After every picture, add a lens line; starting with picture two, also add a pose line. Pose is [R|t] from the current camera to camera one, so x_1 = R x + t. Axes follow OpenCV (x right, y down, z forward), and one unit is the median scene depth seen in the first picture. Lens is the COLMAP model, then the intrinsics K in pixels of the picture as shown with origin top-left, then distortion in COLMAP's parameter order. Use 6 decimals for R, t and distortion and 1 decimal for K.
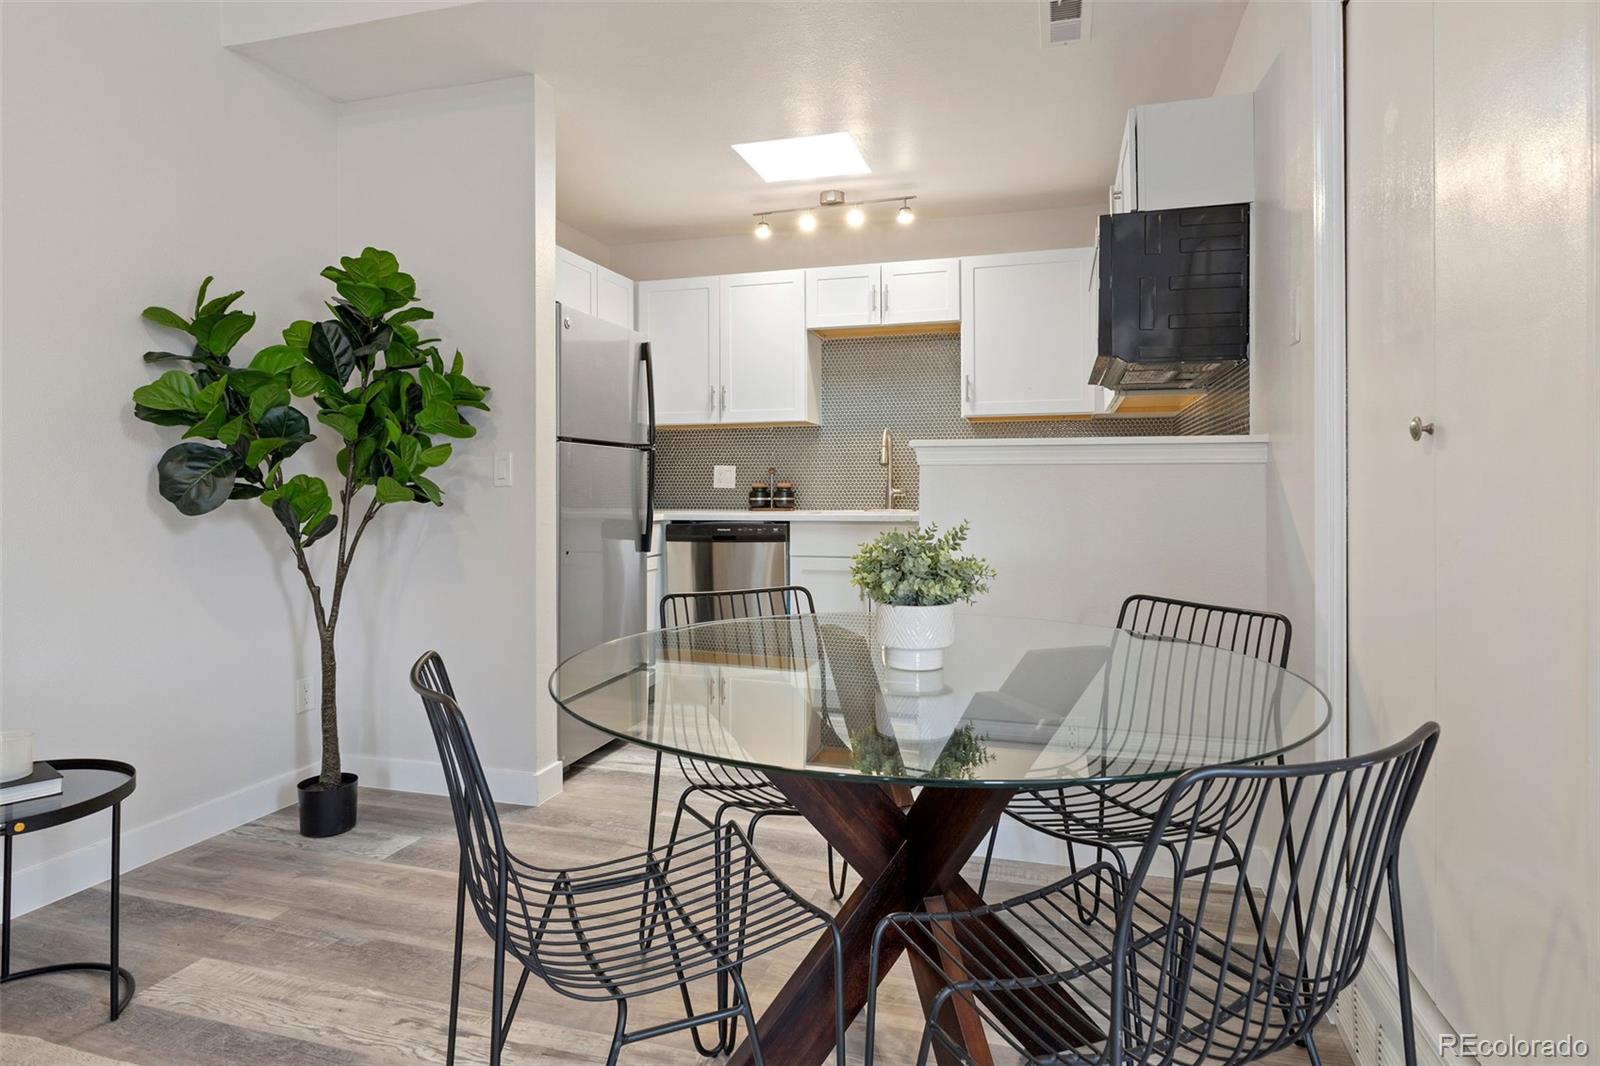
lens RADIAL K [[885.4, 0, 807.7], [0, 885.4, 487.6], [0, 0, 1]] dist [0.000400, -0.000150]
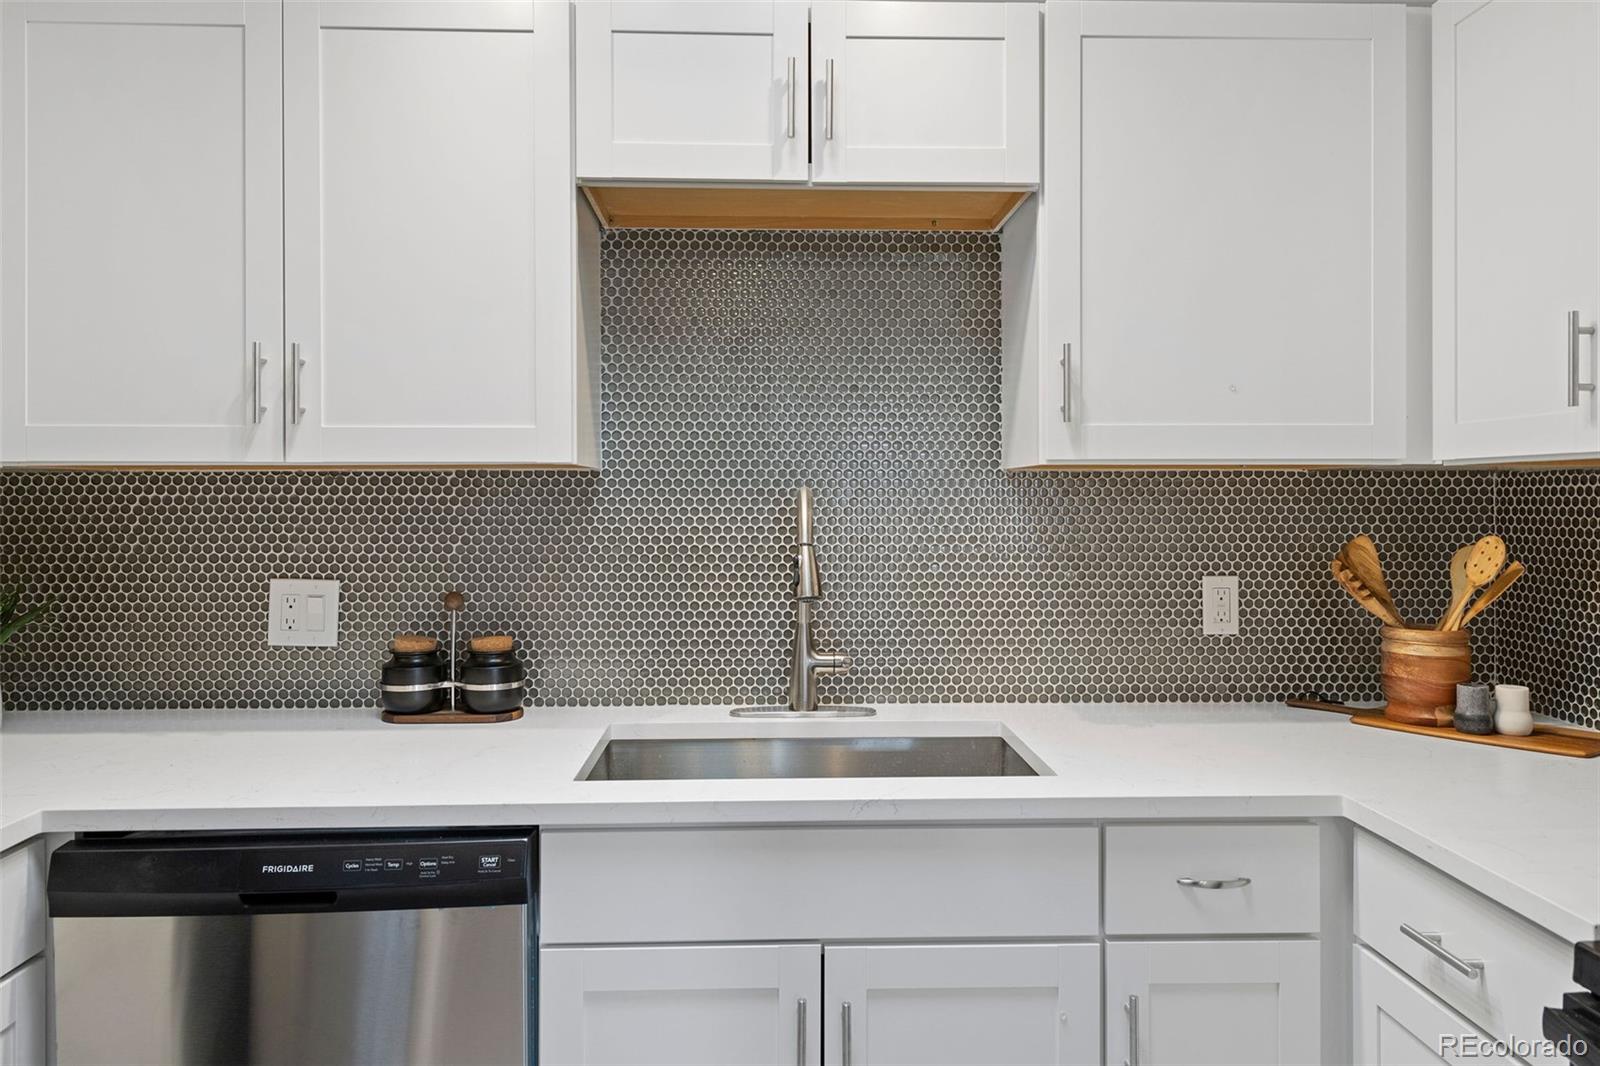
lens RADIAL K [[1075.2, 0, 801.2], [0, 1075.2, 496.4], [0, 0, 1]] dist [0.011895, -0.019063]
pose [[0.950942, 0.002705, 0.309358, -0.067816], [-0.003525, 0.999992, 0.002091, -0.098954], [-0.309349, -0.003079, 0.950943, 0.918001]]
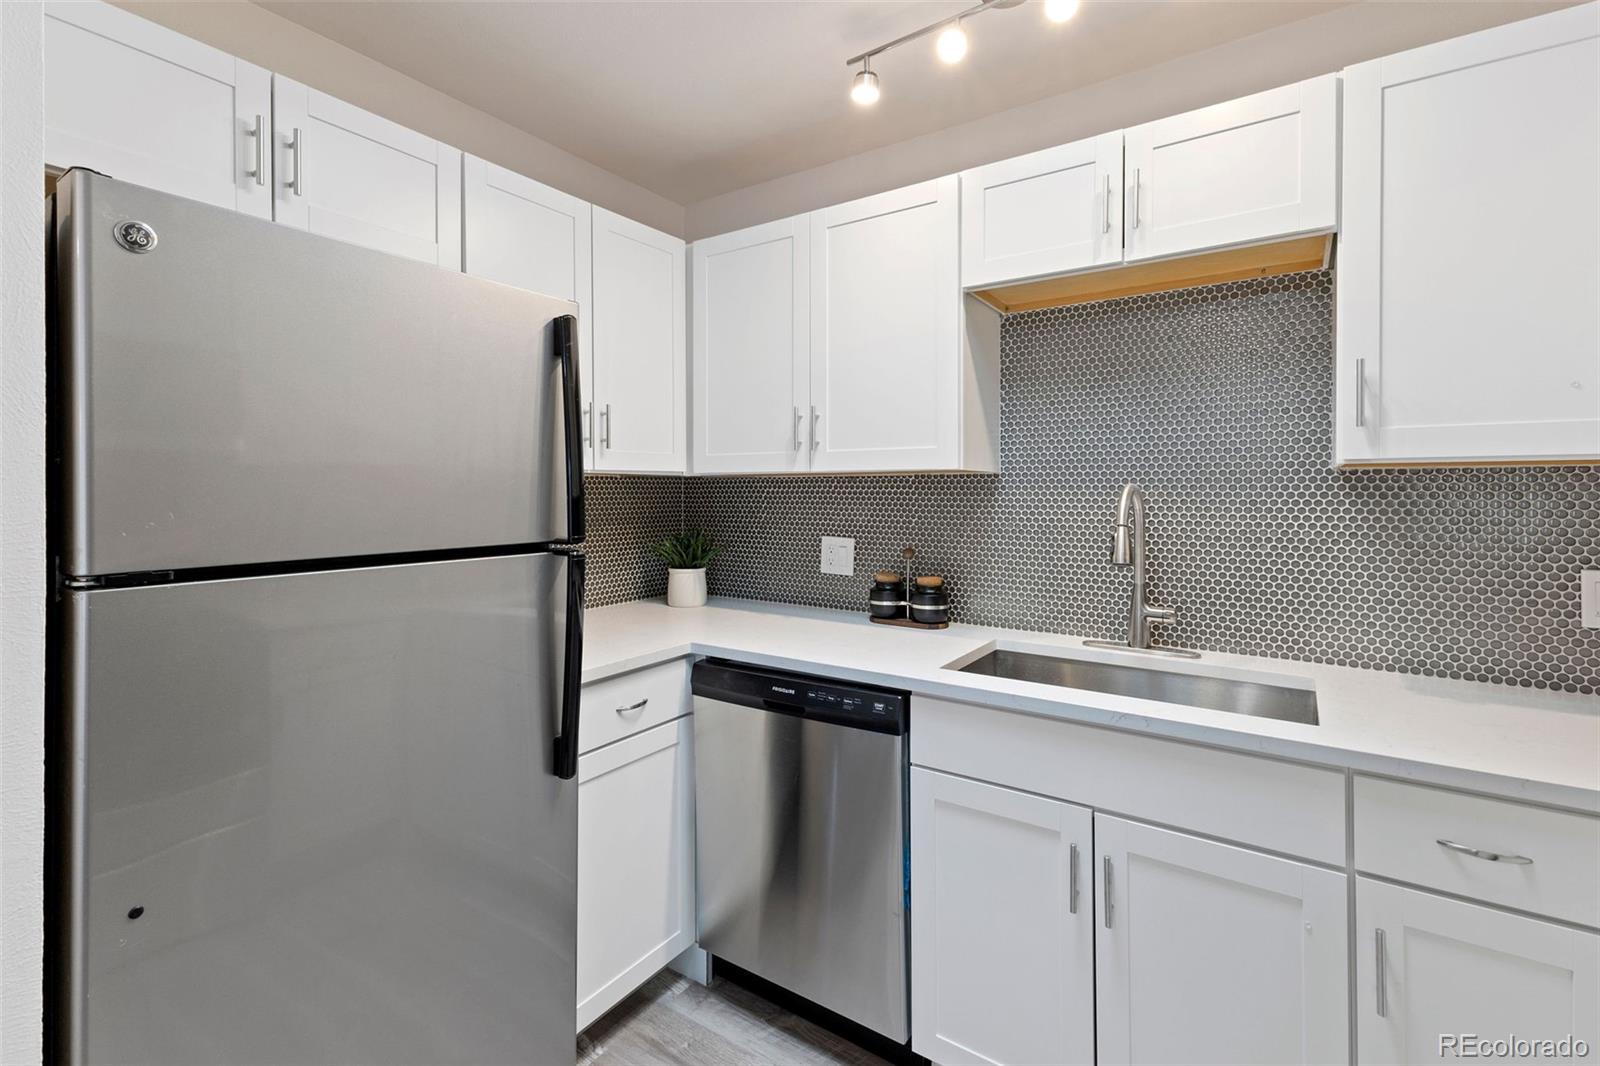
lens RADIAL K [[708.7, 0, 802.7], [0, 708.7, 491.8], [0, 0, 1]] dist [0.003058, 0.000203]
pose [[0.948376, 0.004495, -0.317117, 0.063623], [-0.002684, 0.999978, 0.006145, -0.099633], [0.317138, -0.004976, 0.948366, 0.892649]]
